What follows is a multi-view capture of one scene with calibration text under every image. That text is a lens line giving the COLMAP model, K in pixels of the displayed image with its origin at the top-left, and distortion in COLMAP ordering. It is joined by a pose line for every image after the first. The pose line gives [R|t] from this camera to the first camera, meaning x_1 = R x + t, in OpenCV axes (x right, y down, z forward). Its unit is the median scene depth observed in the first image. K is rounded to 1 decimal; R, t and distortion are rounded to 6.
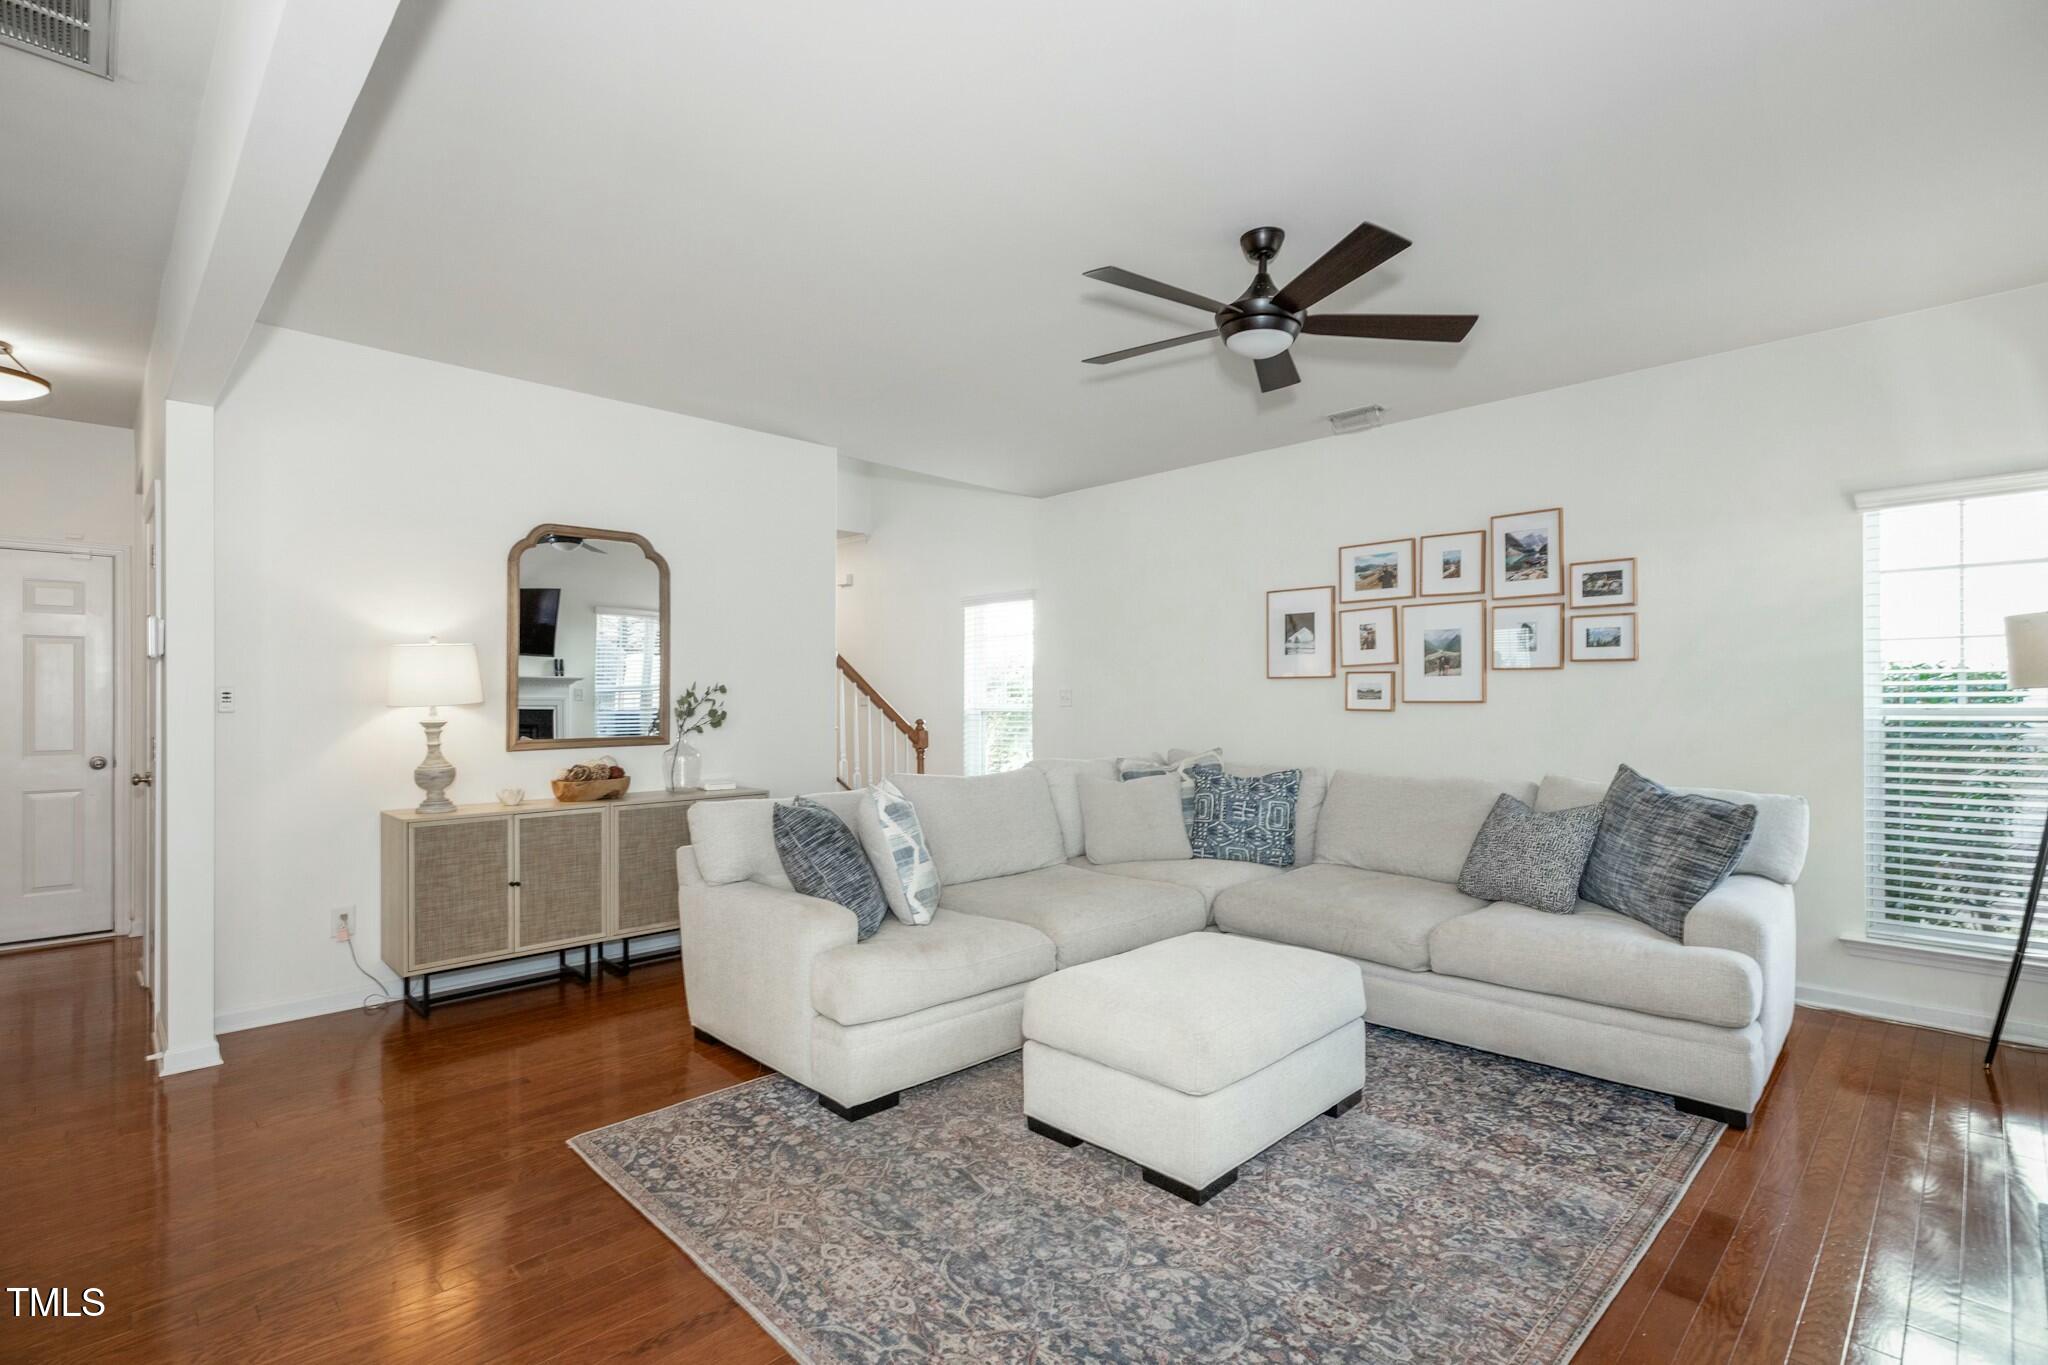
lens RADIAL K [[926.1, 0, 1053.6], [0, 926.1, 696.8], [0, 0, 1]] dist [-0.001690, -0.000092]
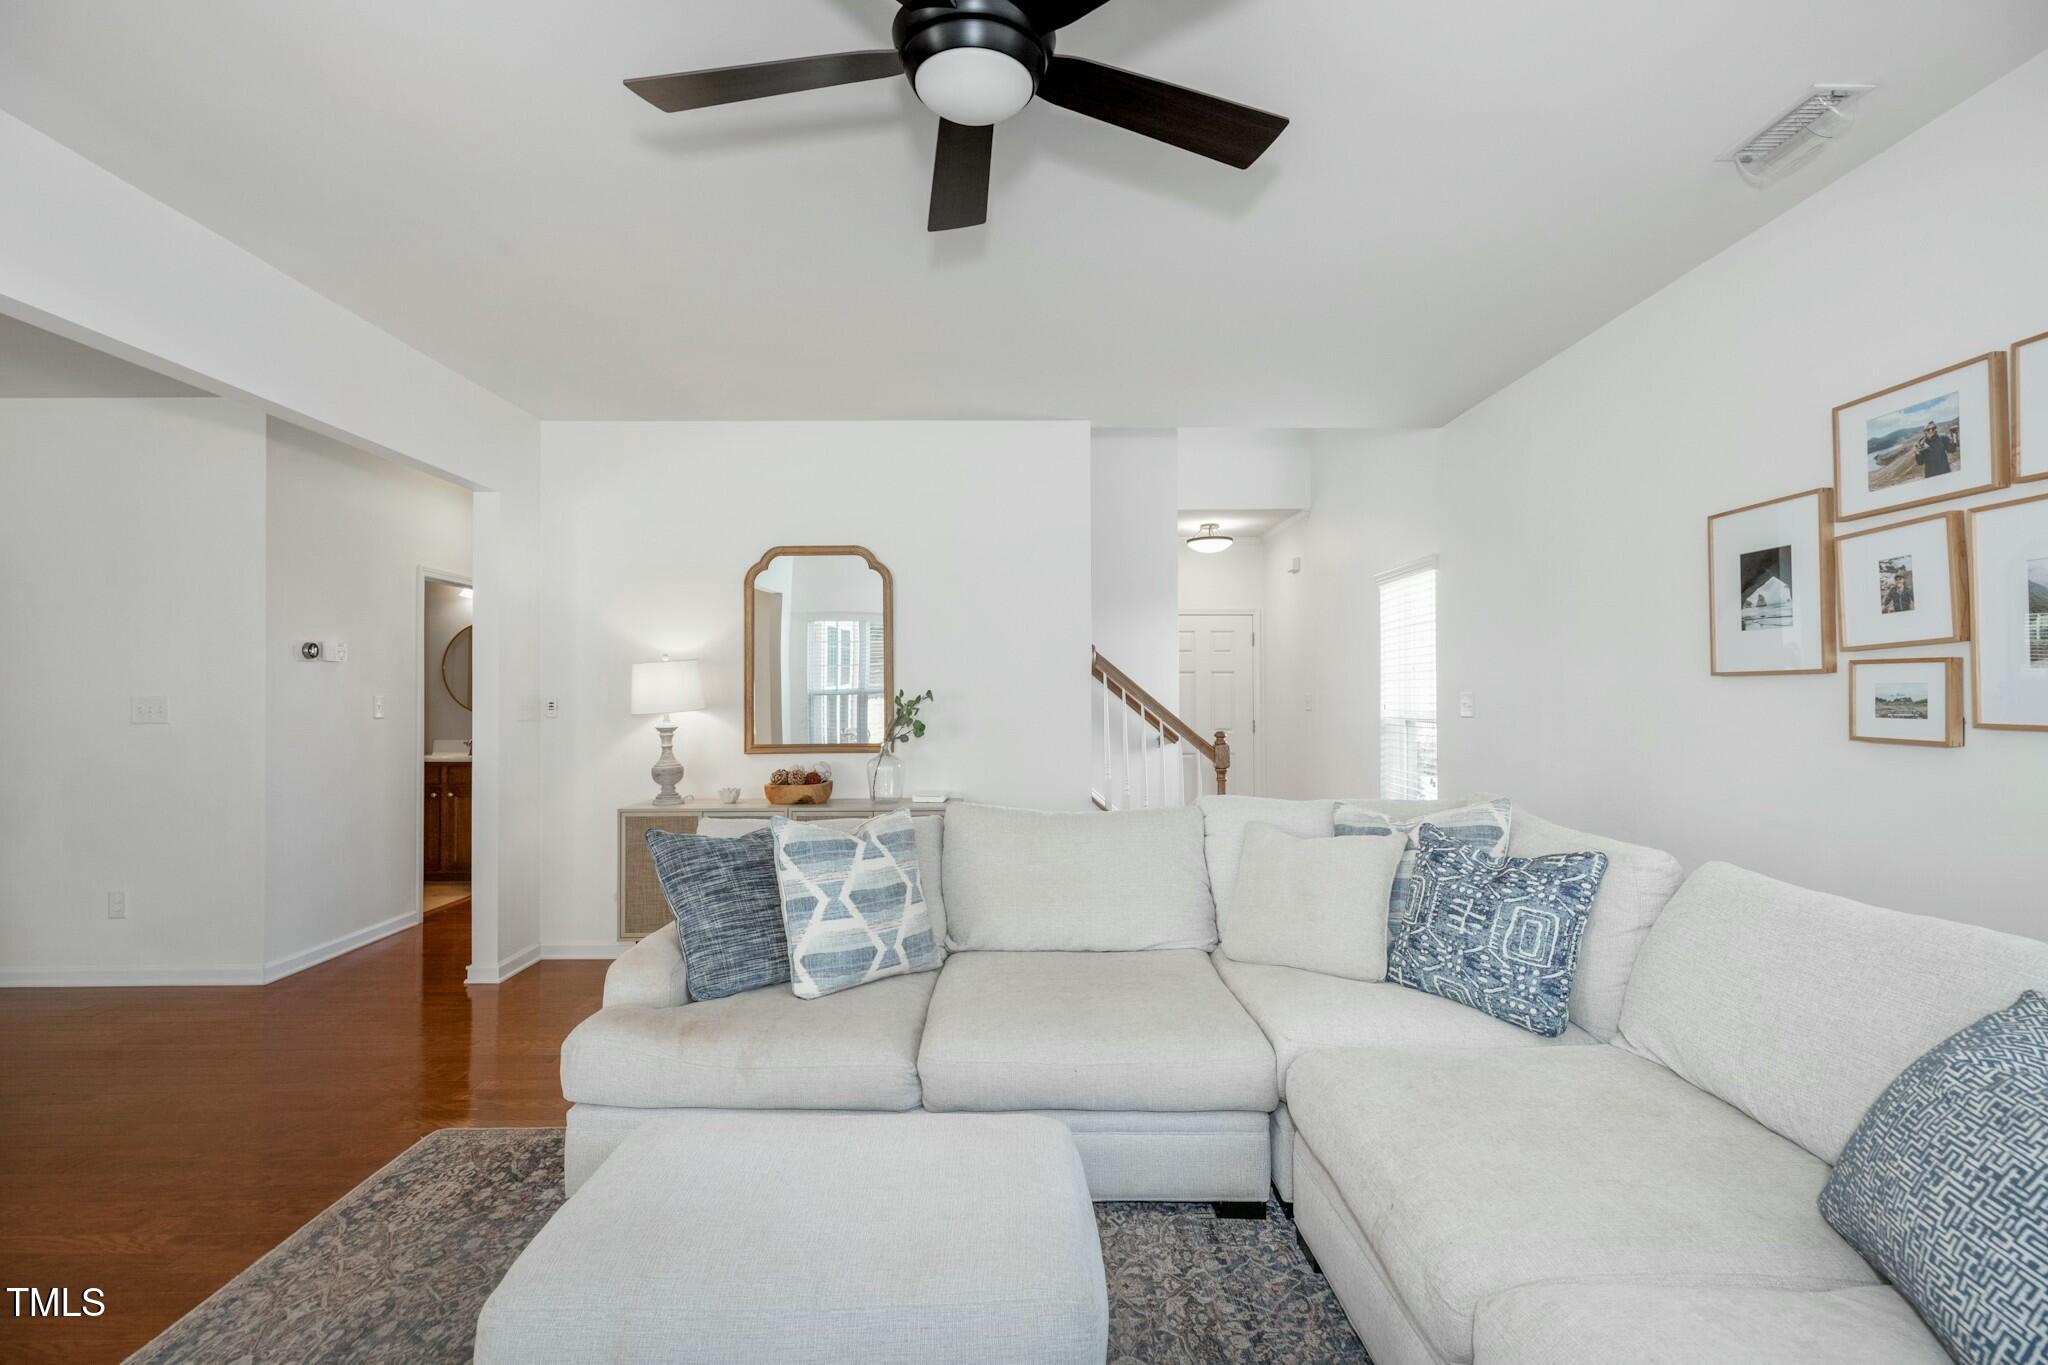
lens RADIAL K [[926.1, 0, 1023.7], [0, 926.1, 680.9], [0, 0, 1]] dist [-0.001690, -0.000092]
pose [[0.711864, -0.011282, -0.702226, 0.388671], [0.002356, 0.999904, -0.013677, -0.011802], [0.702313, 0.008082, 0.711823, 0.390100]]
